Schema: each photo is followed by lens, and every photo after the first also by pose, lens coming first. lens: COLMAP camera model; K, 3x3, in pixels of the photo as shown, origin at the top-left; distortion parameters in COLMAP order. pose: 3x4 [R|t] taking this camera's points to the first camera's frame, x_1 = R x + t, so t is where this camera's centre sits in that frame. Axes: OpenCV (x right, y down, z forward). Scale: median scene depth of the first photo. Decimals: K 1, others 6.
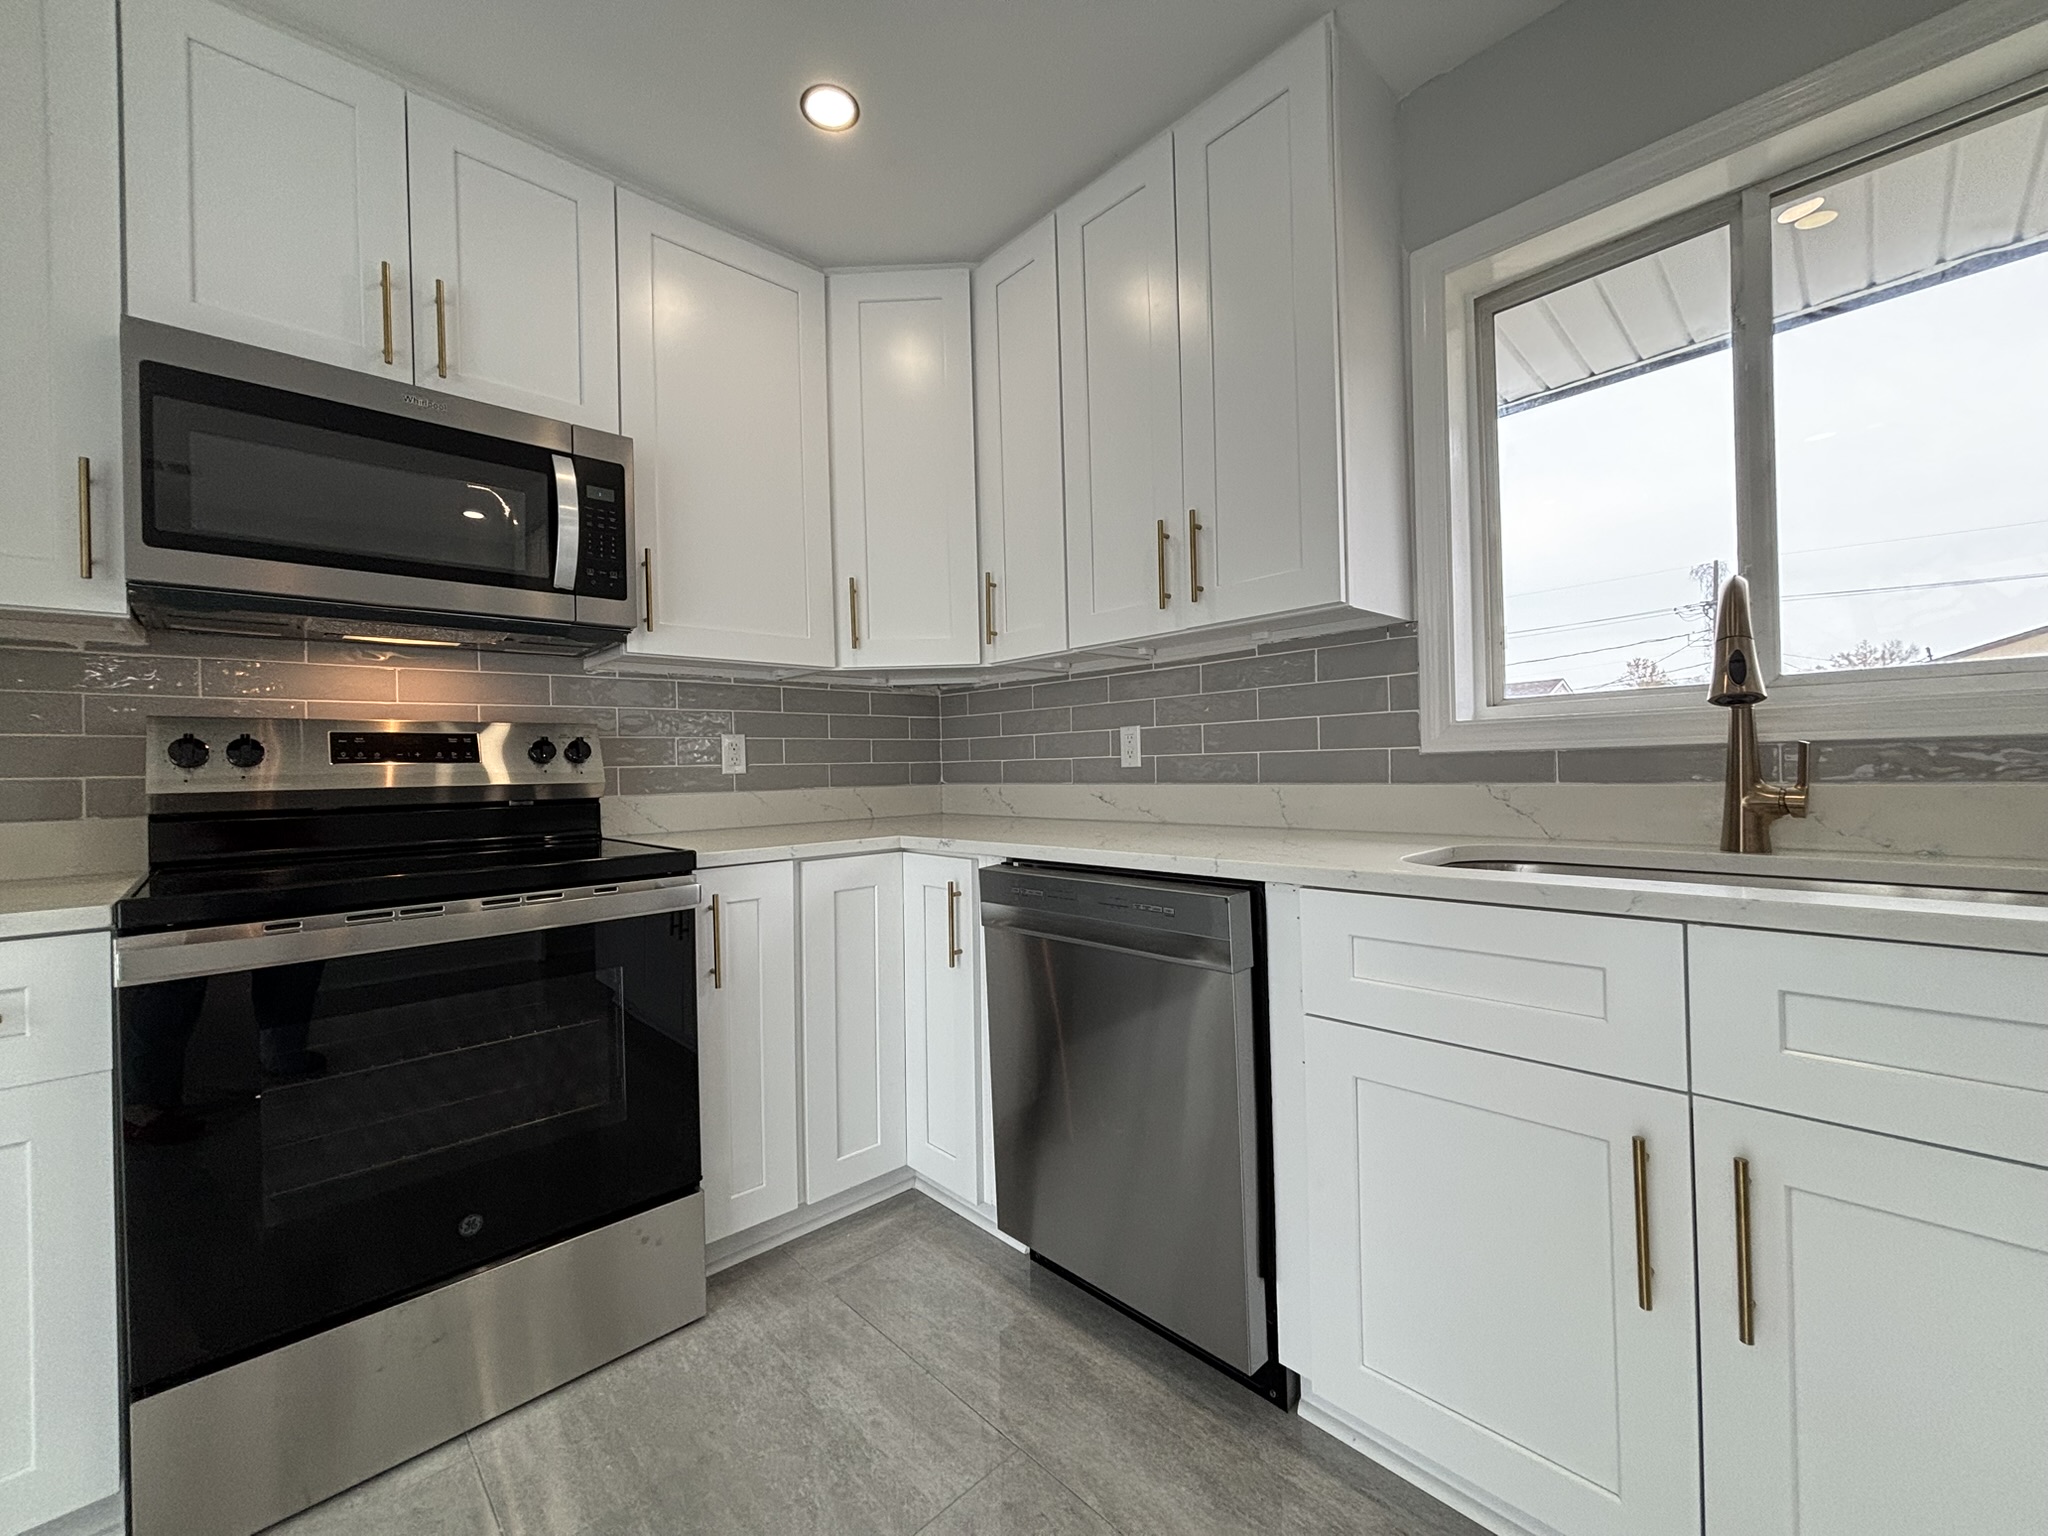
lens RADIAL K [[844.4, 0, 1028.4], [0, 844.4, 767.9], [0, 0, 1]] dist [-0.016542, -0.000053]
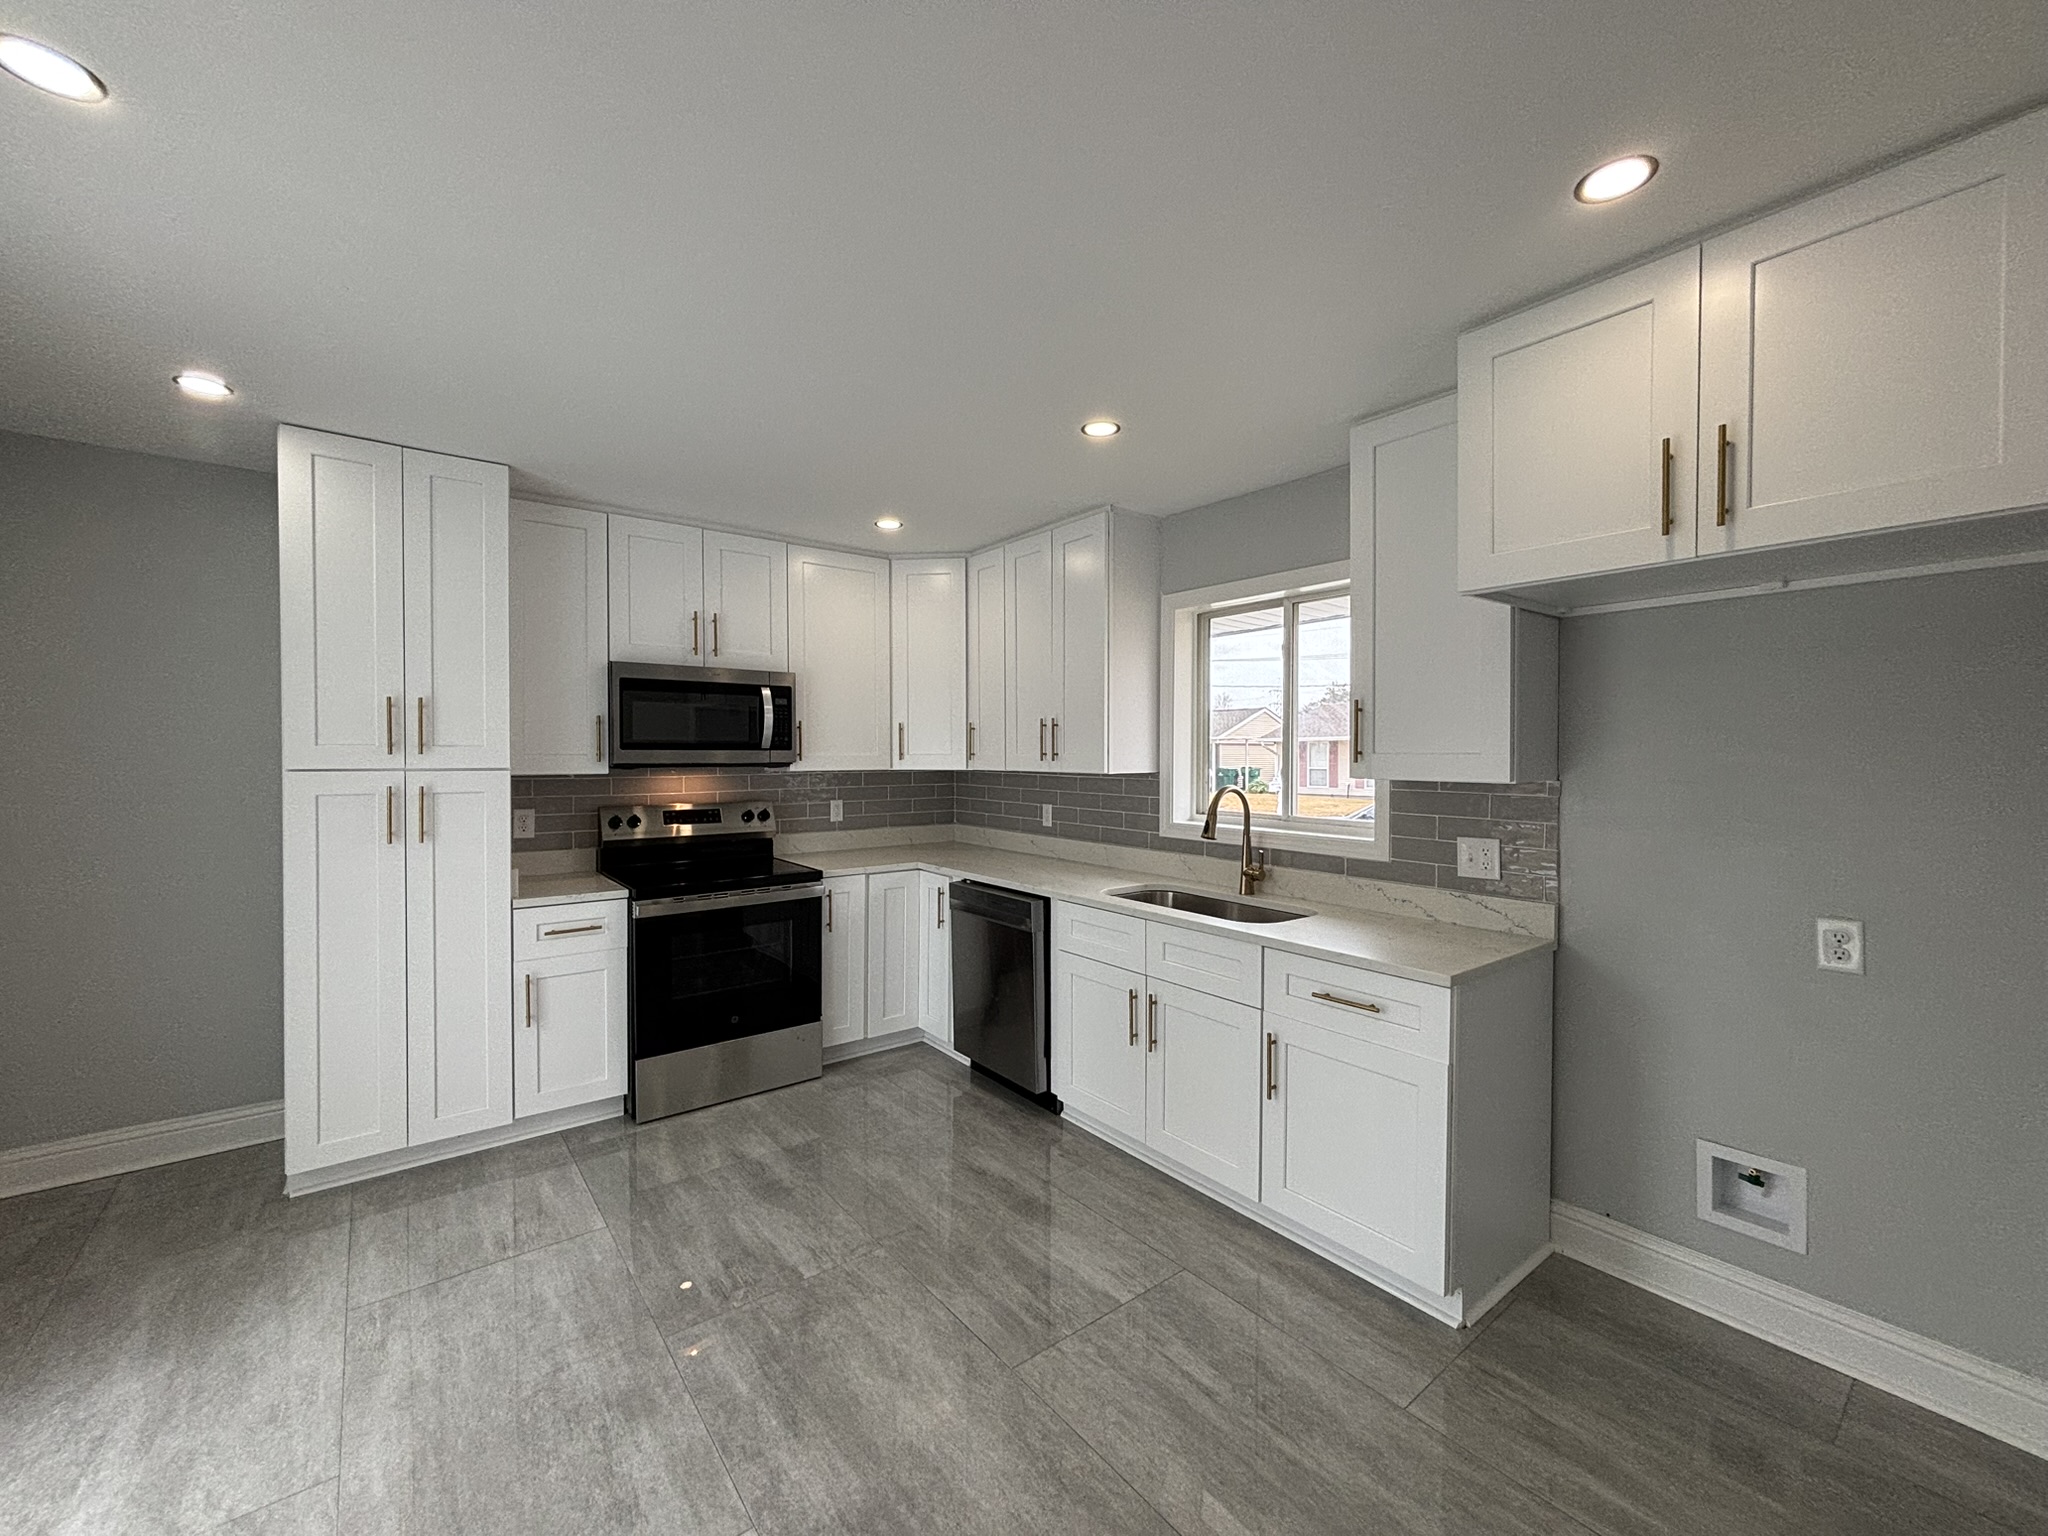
lens RADIAL K [[828.3, 0, 1023.4], [0, 828.3, 765.0], [0, 0, 1]] dist [0.005683, 0.000242]
pose [[0.994894, 0.026617, -0.097352, 0.311802], [-0.025113, 0.999546, 0.016645, -0.210718], [0.097751, -0.014116, 0.995111, -1.031607]]
